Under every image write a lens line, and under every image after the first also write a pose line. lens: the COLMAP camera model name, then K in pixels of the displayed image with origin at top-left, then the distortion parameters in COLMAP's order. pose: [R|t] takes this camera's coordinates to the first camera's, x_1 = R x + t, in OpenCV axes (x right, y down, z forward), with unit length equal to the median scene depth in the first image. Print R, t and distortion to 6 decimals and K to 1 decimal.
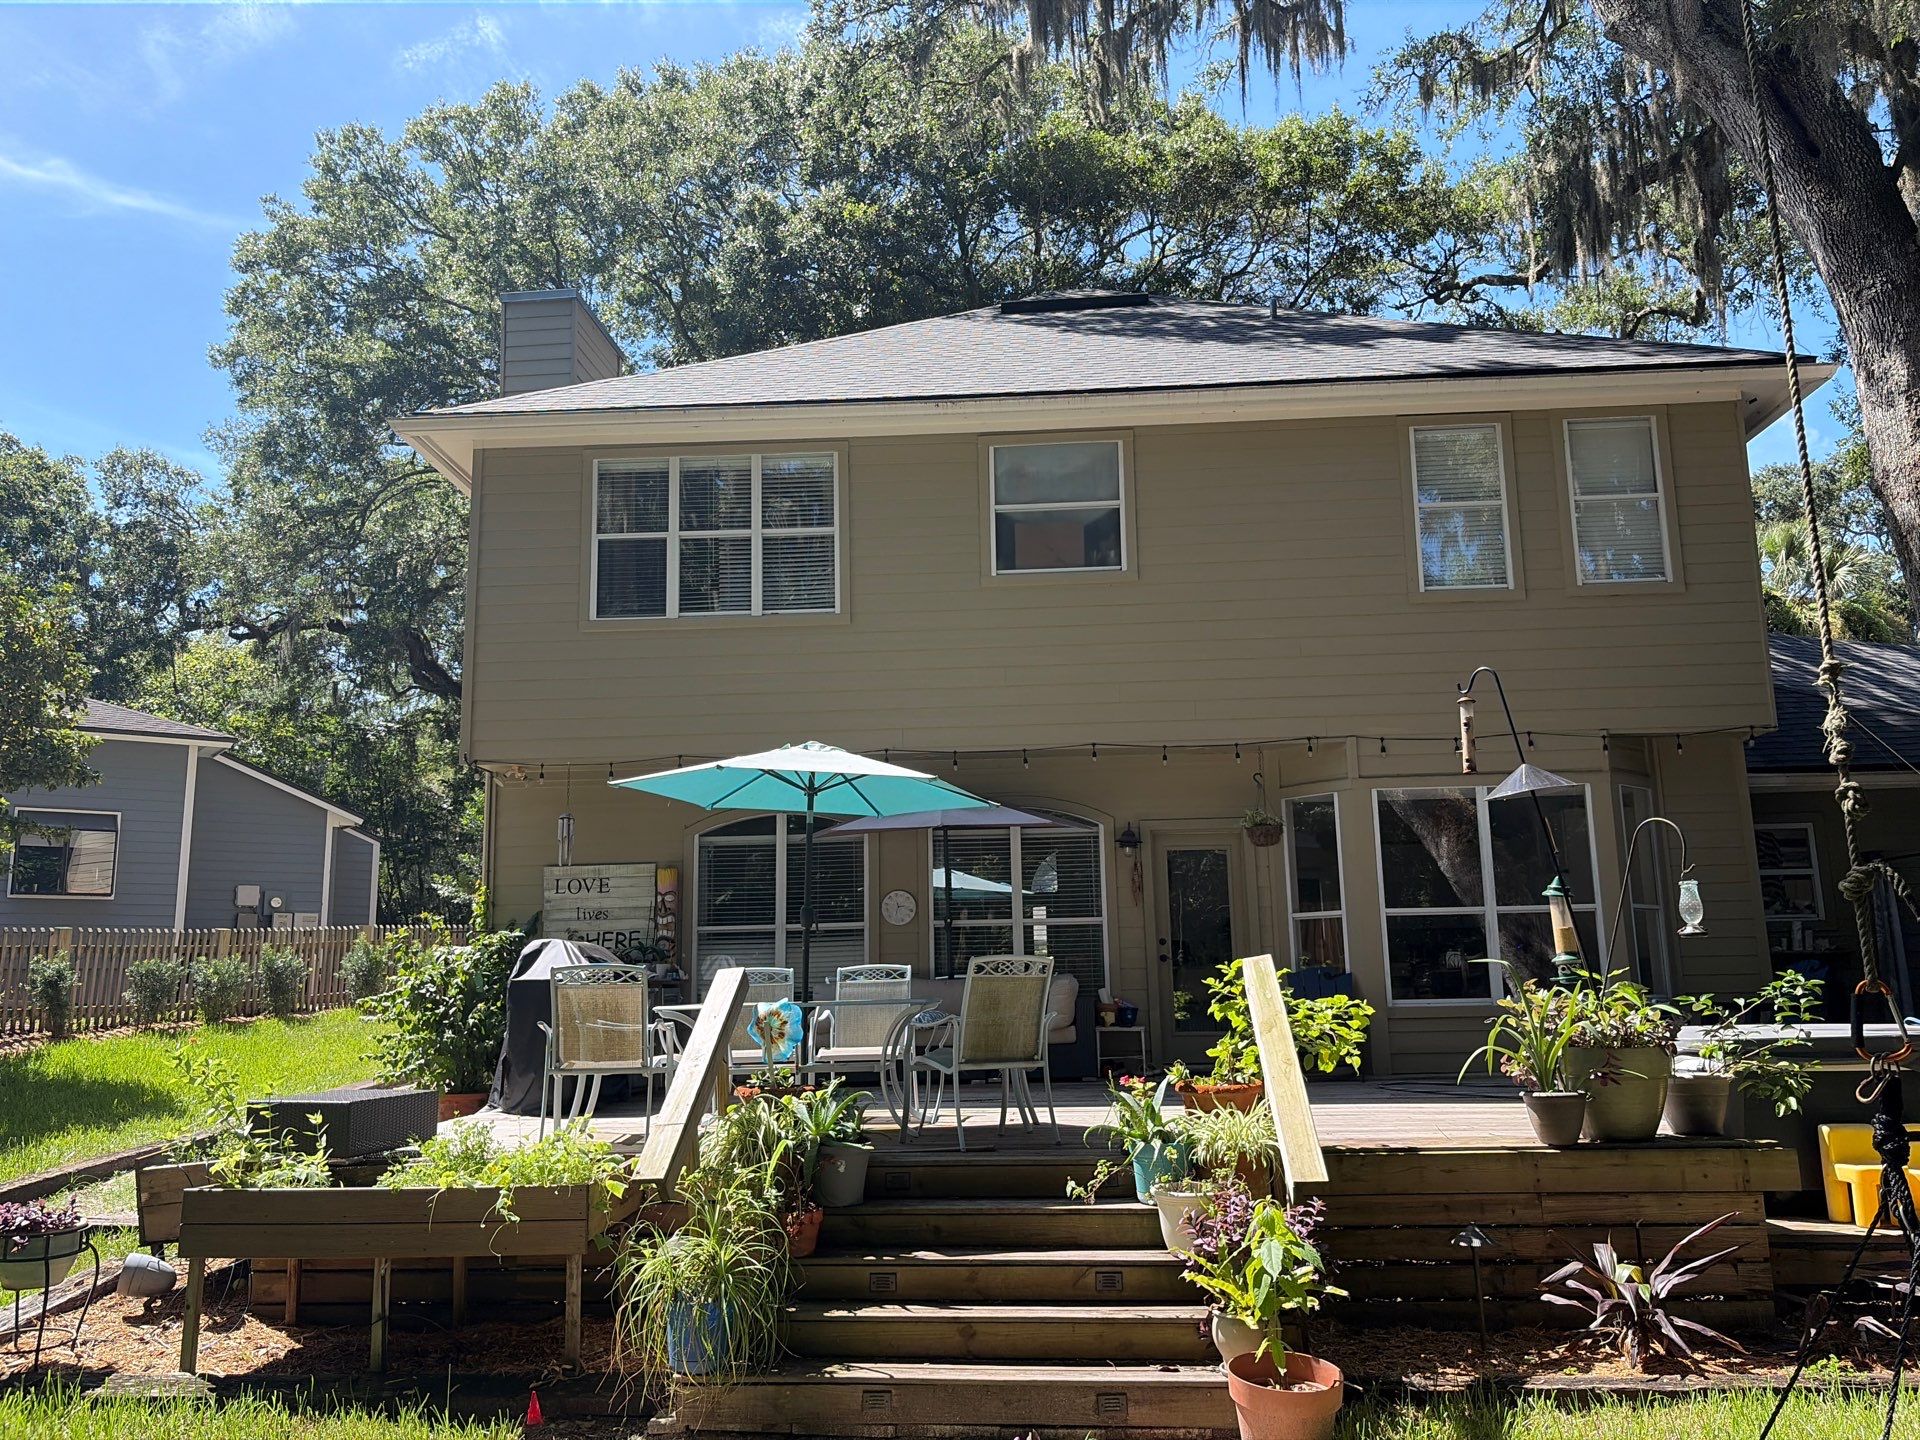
lens RADIAL K [[1537.5, 0, 960.0], [0, 1537.5, 720.0], [0, 0, 1]] dist [-0.035445, -0.001035]
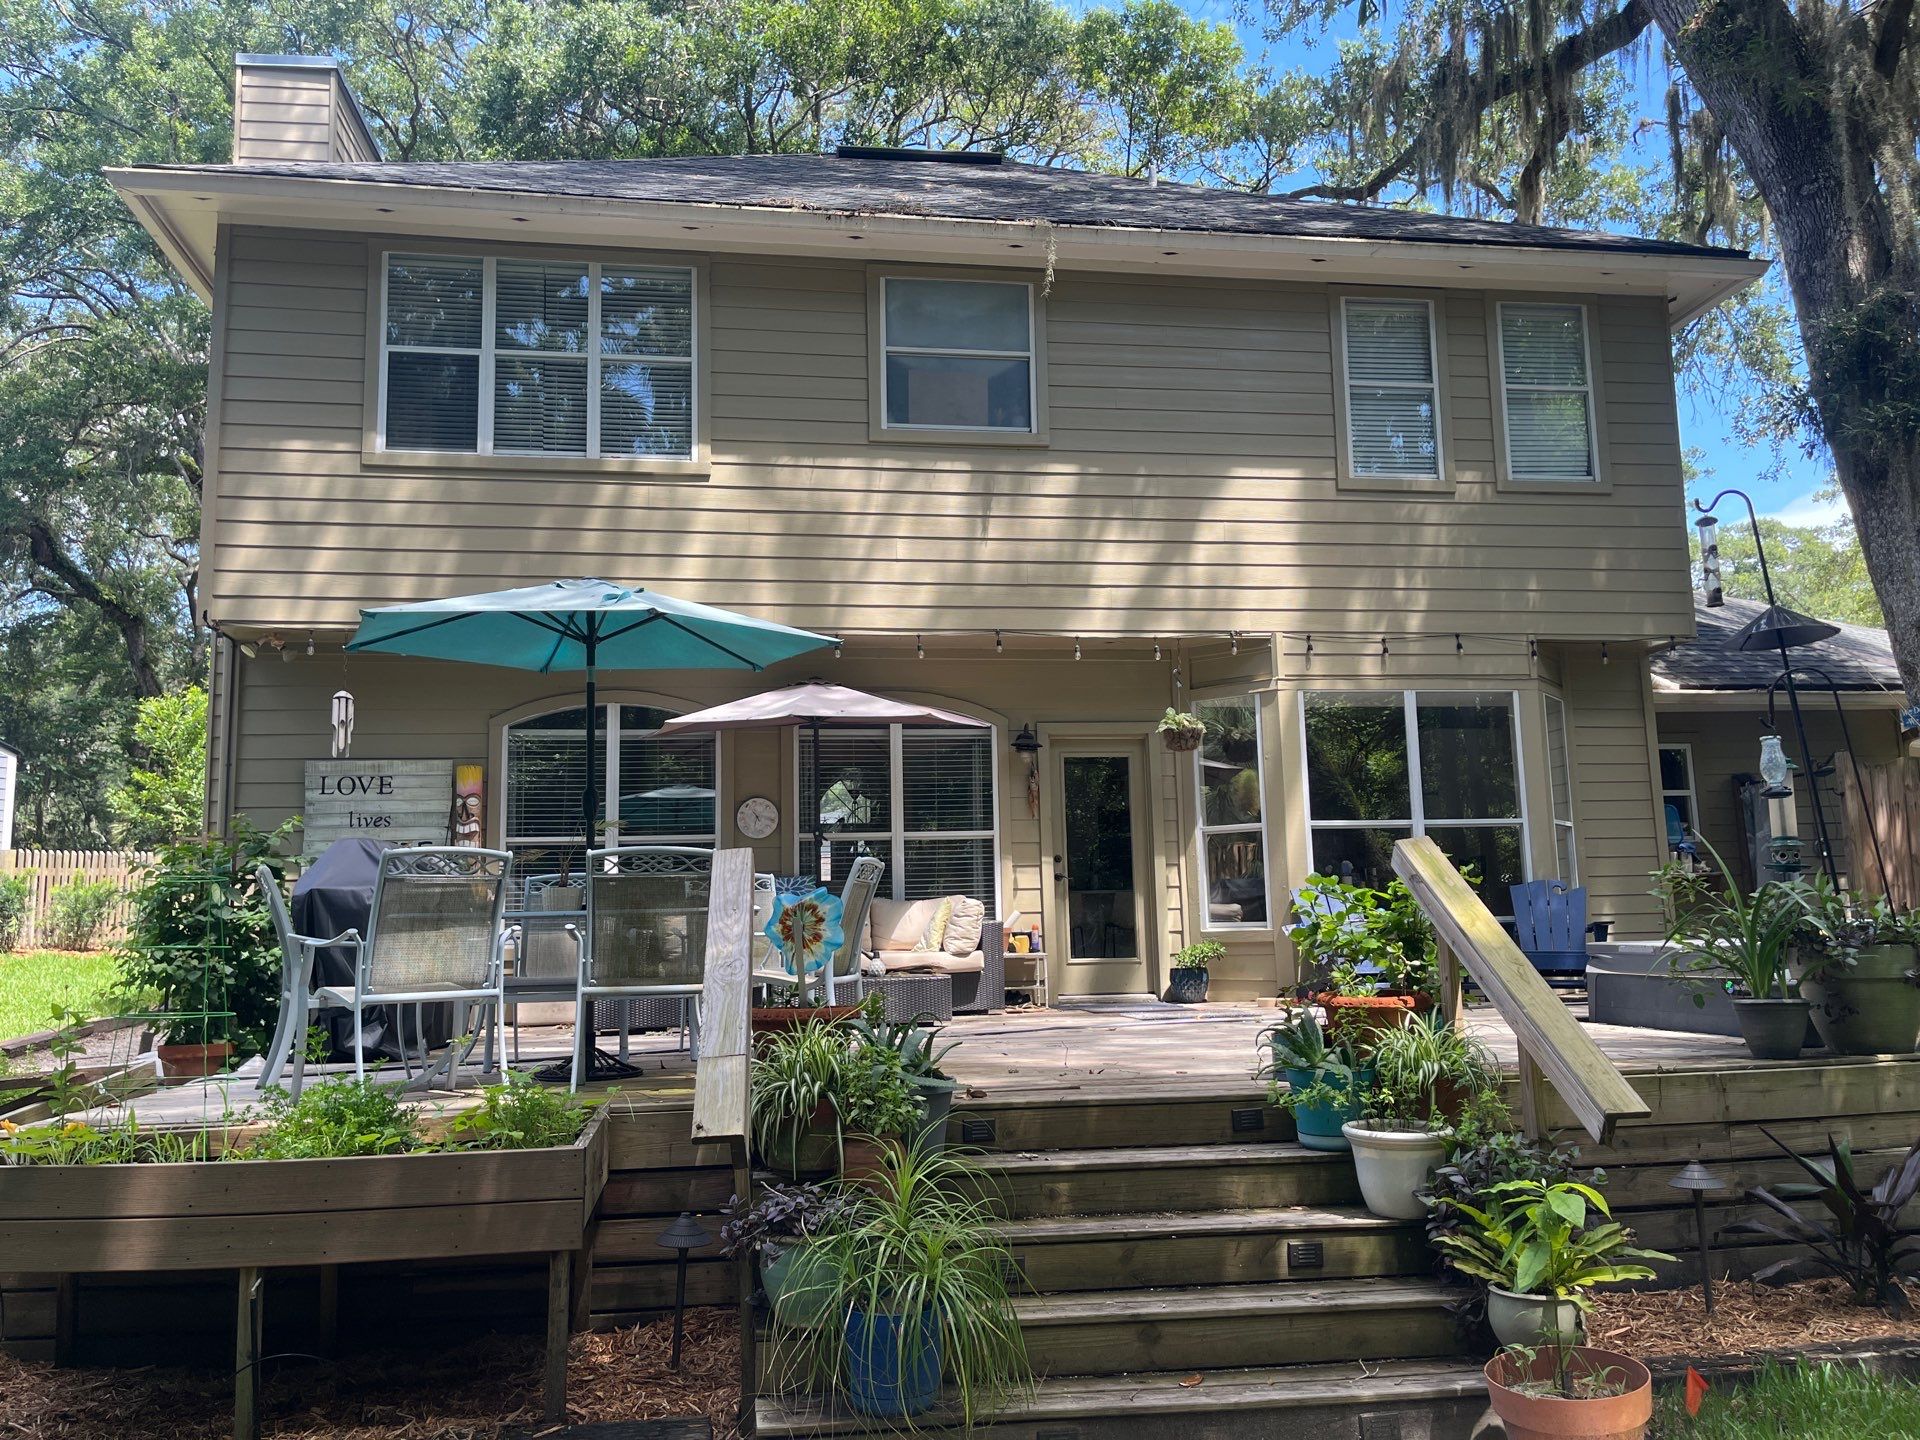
lens RADIAL K [[1538.8, 0, 960.0], [0, 1538.8, 720.0], [0, 0, 1]] dist [-0.015447, -0.003914]
pose [[0.974890, 0.027103, 0.221032, -0.119918], [-0.032761, 0.999222, 0.021970, 0.047295], [-0.220265, -0.028659, 0.975019, 0.154816]]
